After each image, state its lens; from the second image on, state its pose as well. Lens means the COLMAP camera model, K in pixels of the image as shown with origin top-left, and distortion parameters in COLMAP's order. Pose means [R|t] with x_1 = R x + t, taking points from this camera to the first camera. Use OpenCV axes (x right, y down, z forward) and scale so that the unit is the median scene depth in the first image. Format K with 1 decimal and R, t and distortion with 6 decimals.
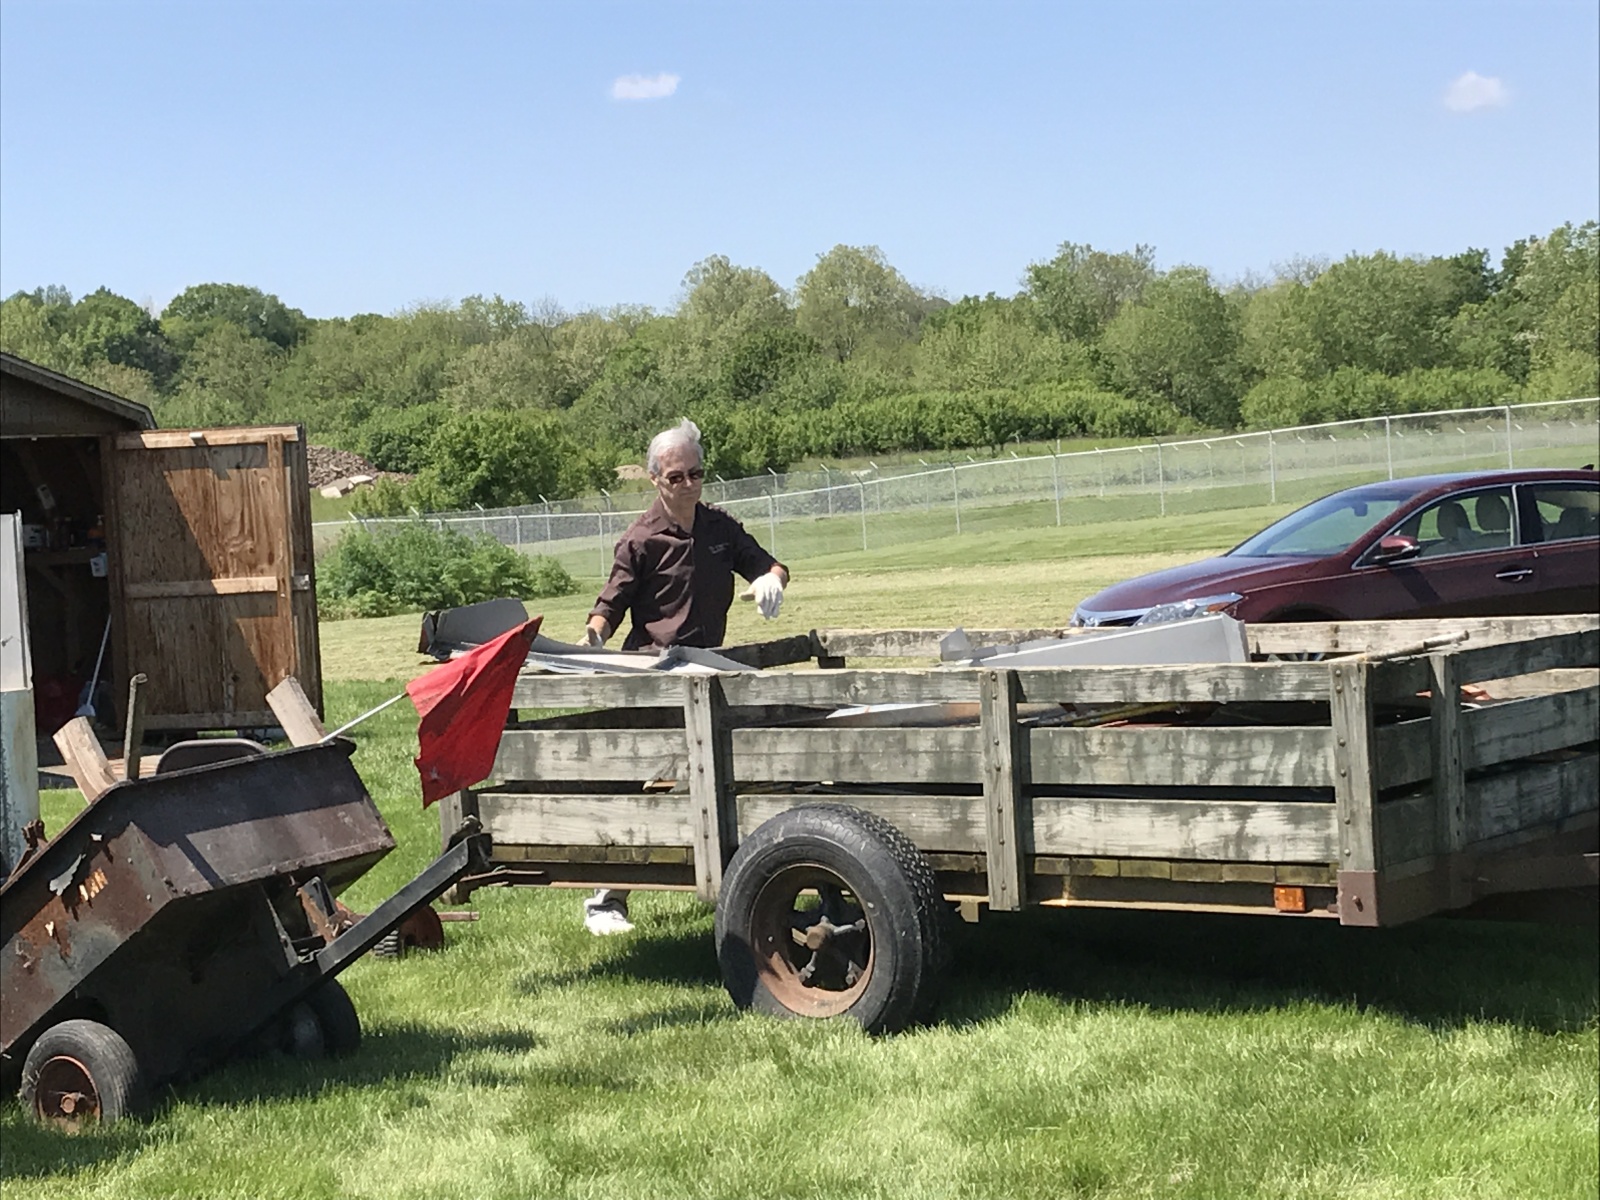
lens RADIAL K [[3740.8, 0, 800.0], [0, 3740.8, 600.0], [0, 0, 1]] dist [0.547823, -2.644387]
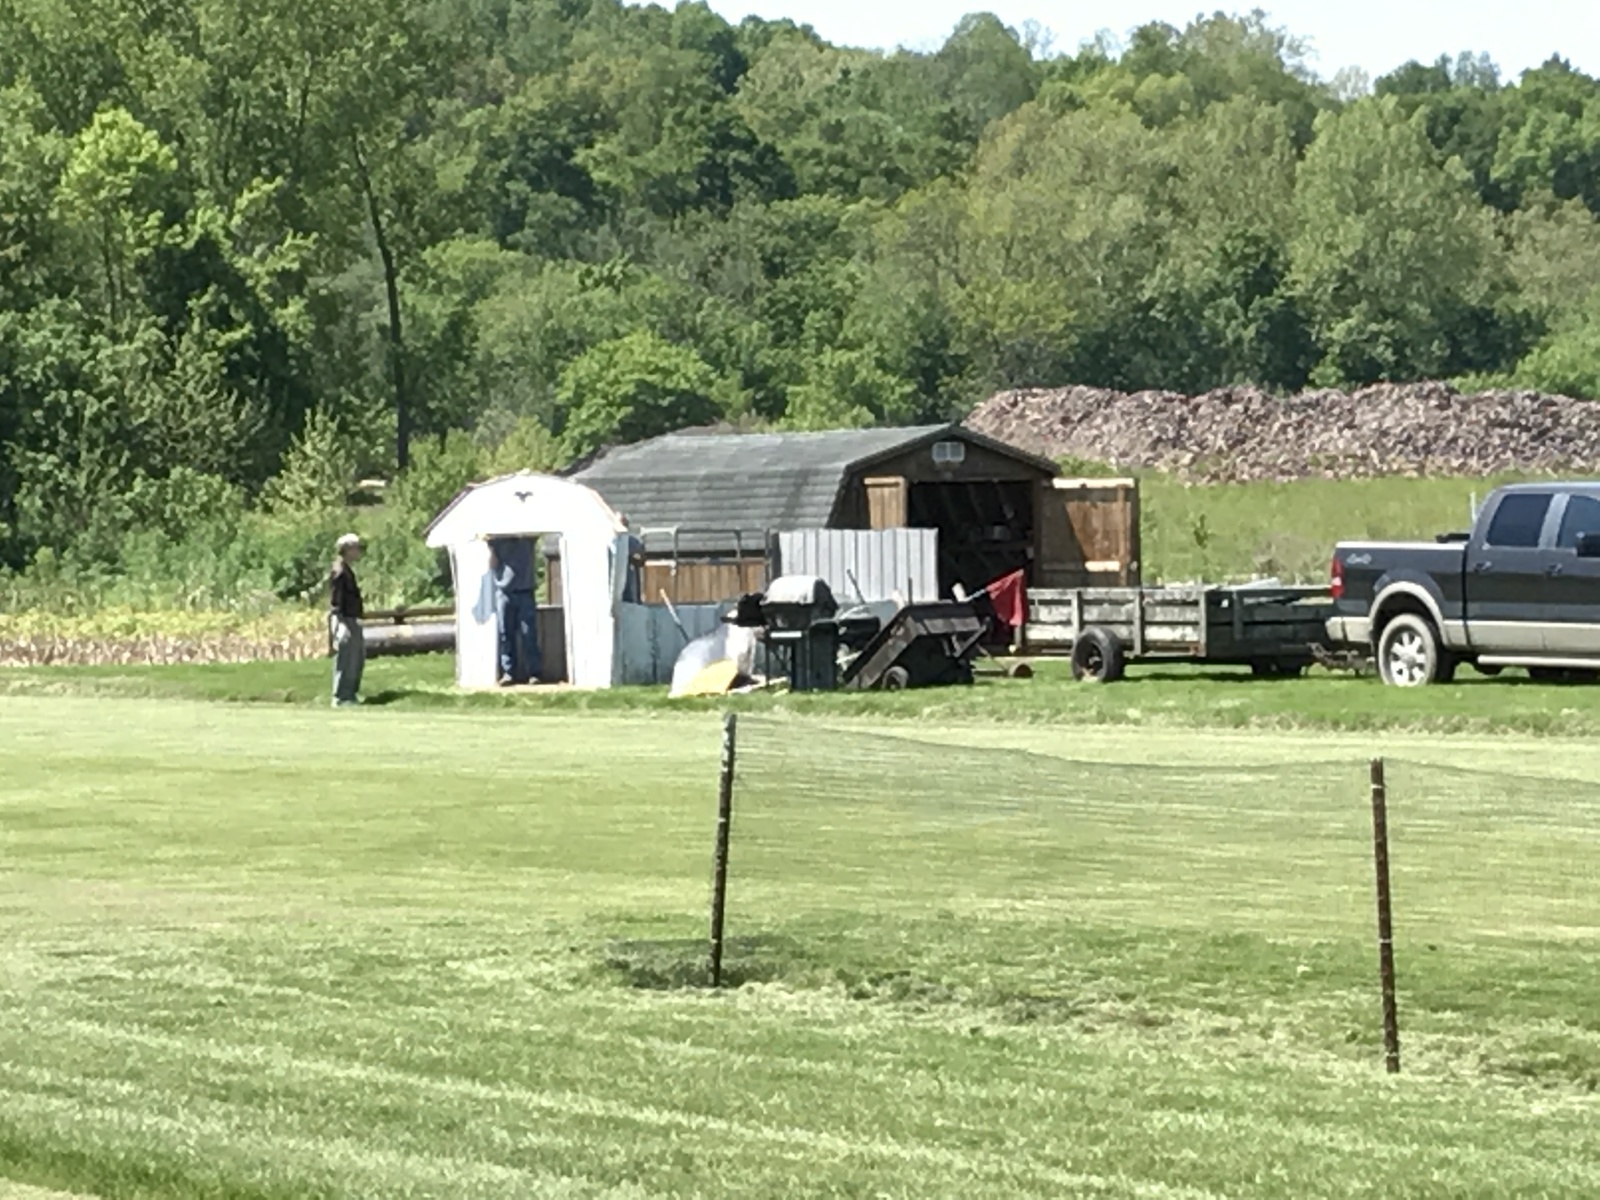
lens RADIAL K [[7265.8, 0, 800.0], [0, 7265.8, 600.0], [0, 0, 1]] dist [-0.188159, 11.434501]
pose [[0.958319, 0.048792, -0.281505, 0.667426], [-0.050234, 0.998735, 0.002095, 0.011406], [0.281251, 0.012133, 0.959558, -2.278118]]
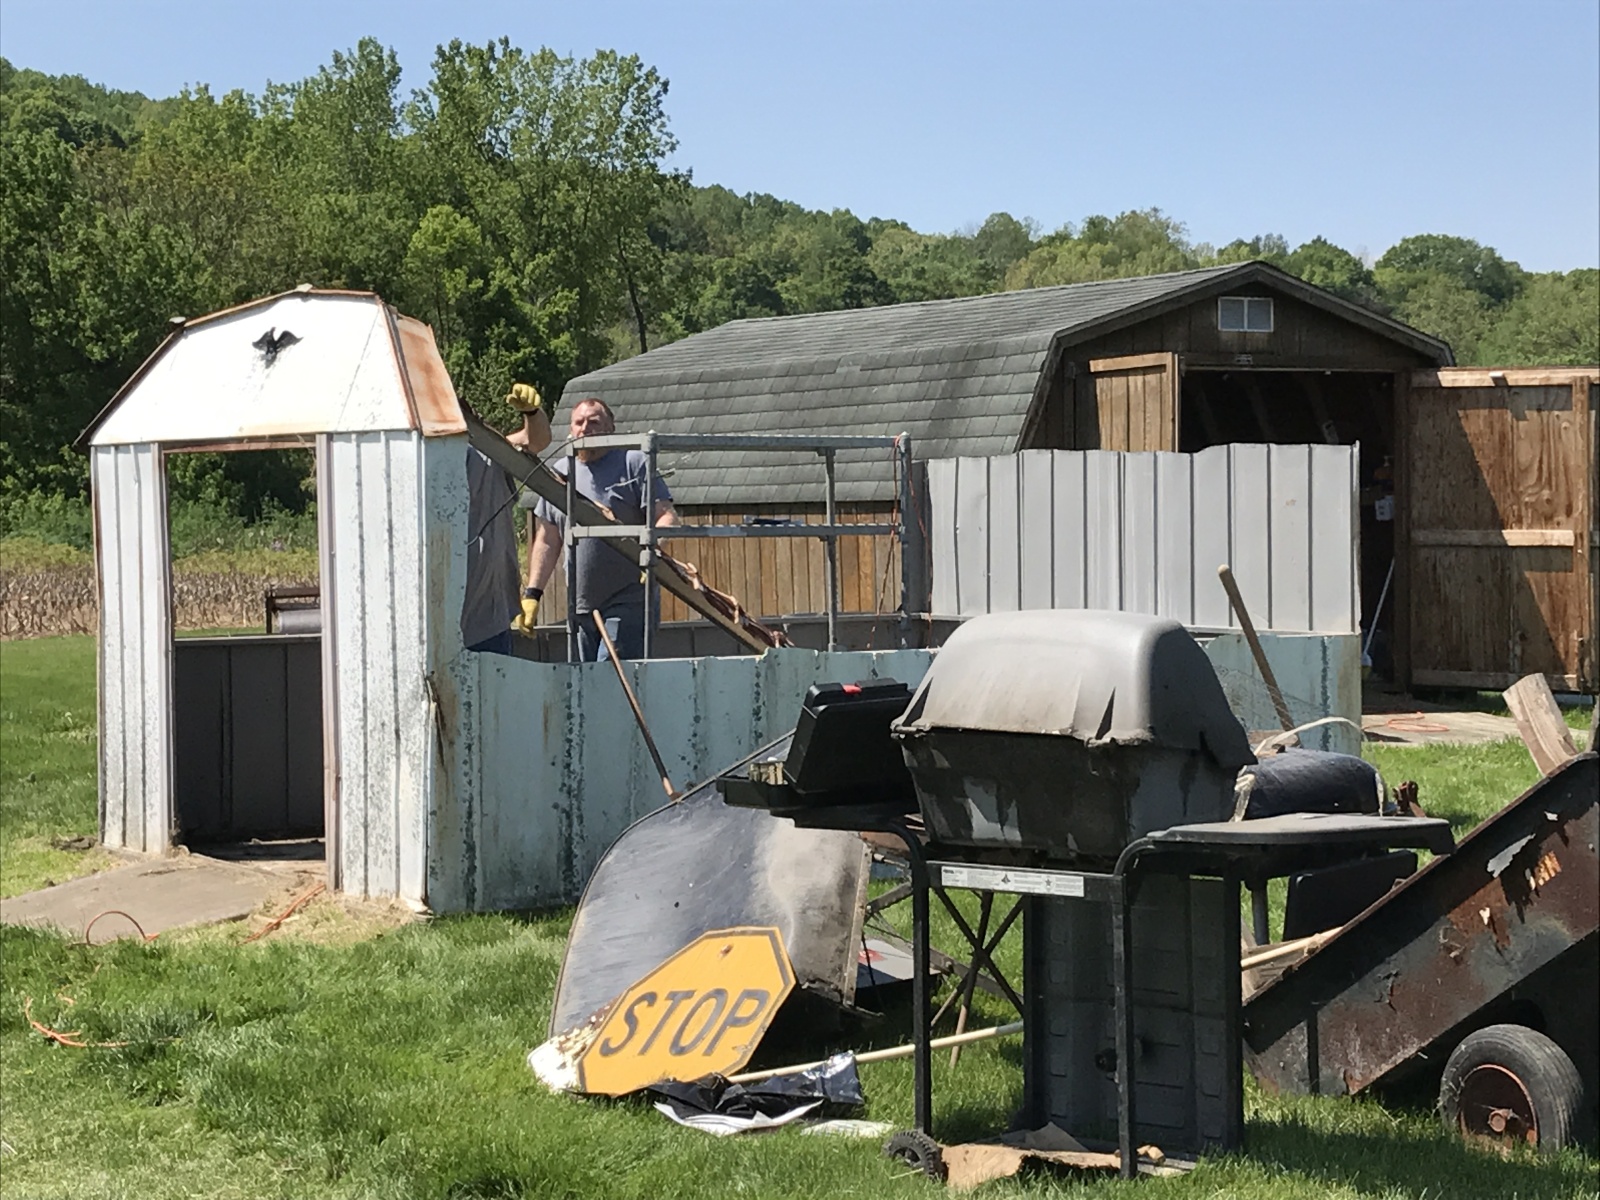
lens RADIAL K [[3780.8, 0, 824.2], [0, 3780.8, 600.2], [0, 0, 1]] dist [0.561637, -3.205441]
pose [[0.952284, 0.062940, -0.298652, -0.030860], [-0.059453, 0.998015, 0.020757, 0.002207], [0.299365, -0.002011, 0.954136, 0.047153]]
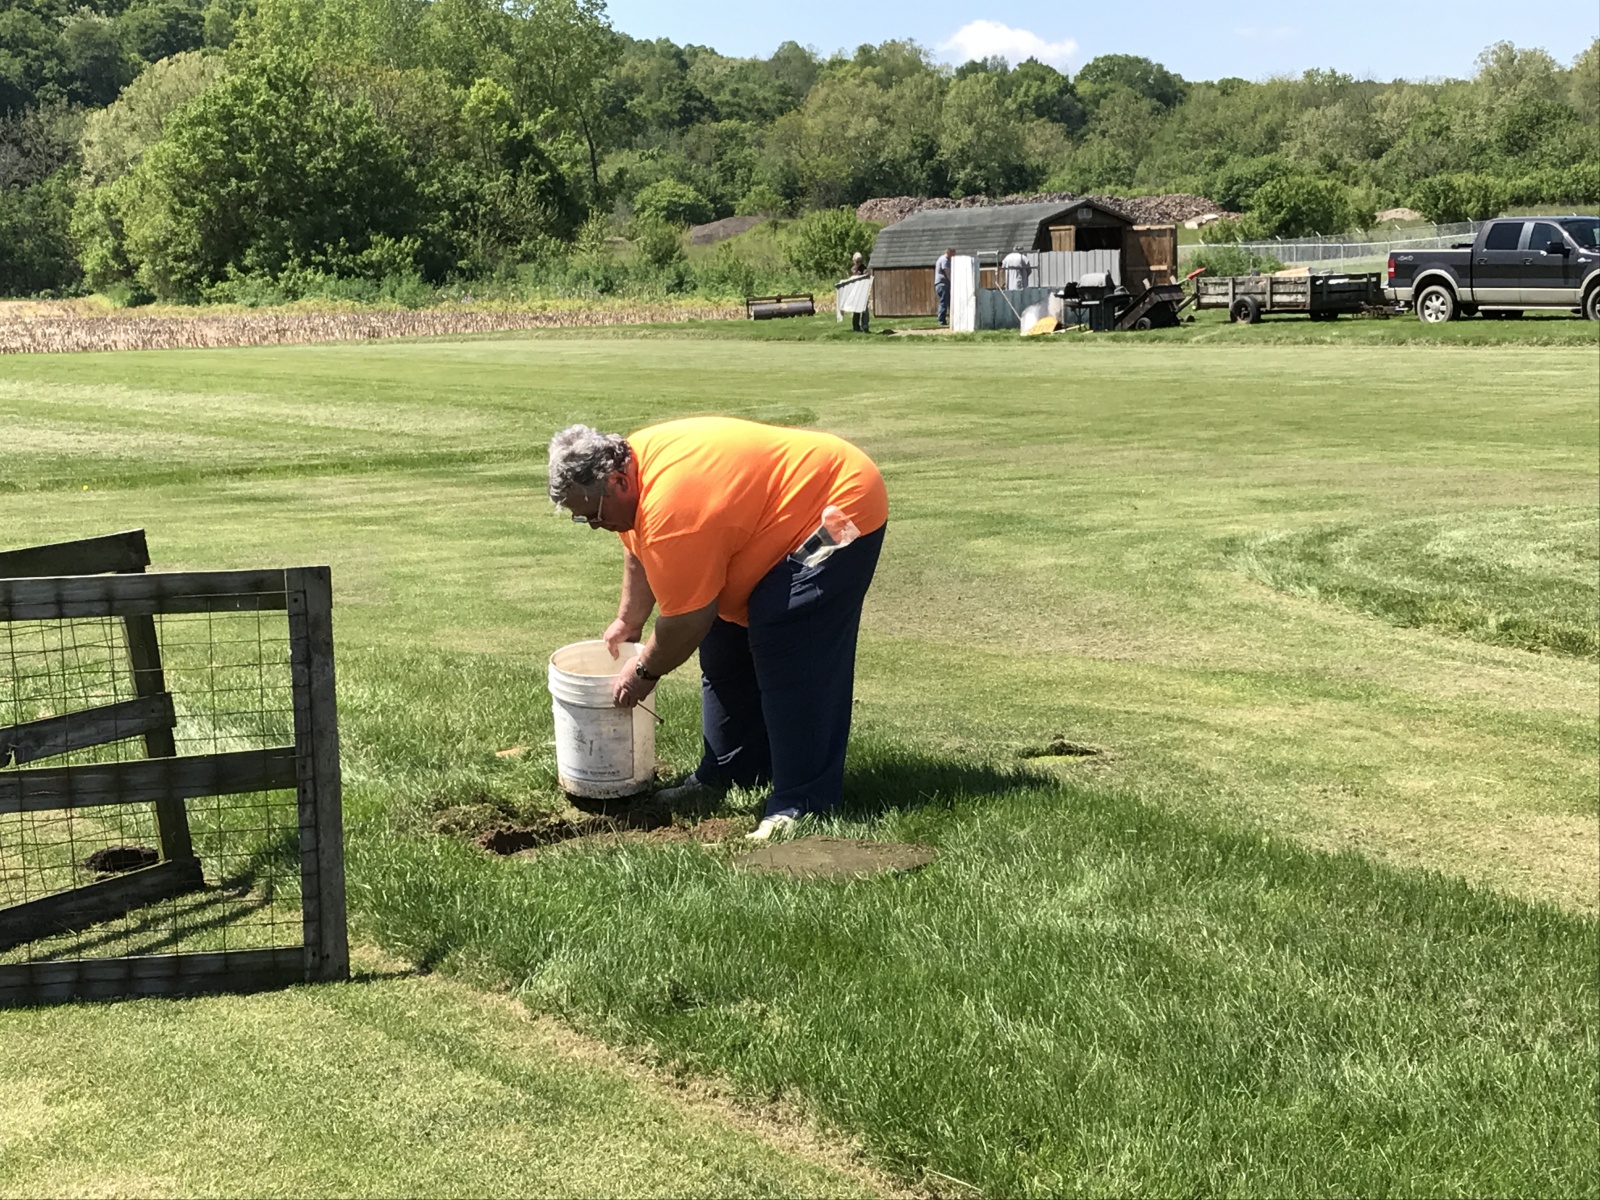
lens RADIAL K [[2975.4, 0, 800.0], [0, 2975.4, 600.0], [0, 0, 1]] dist [0.310467, -1.619196]
pose [[0.967610, 0.061059, -0.244953, 0.245109], [-0.036694, 0.994022, 0.102832, 0.029398], [0.249768, -0.090513, 0.964066, -1.892239]]
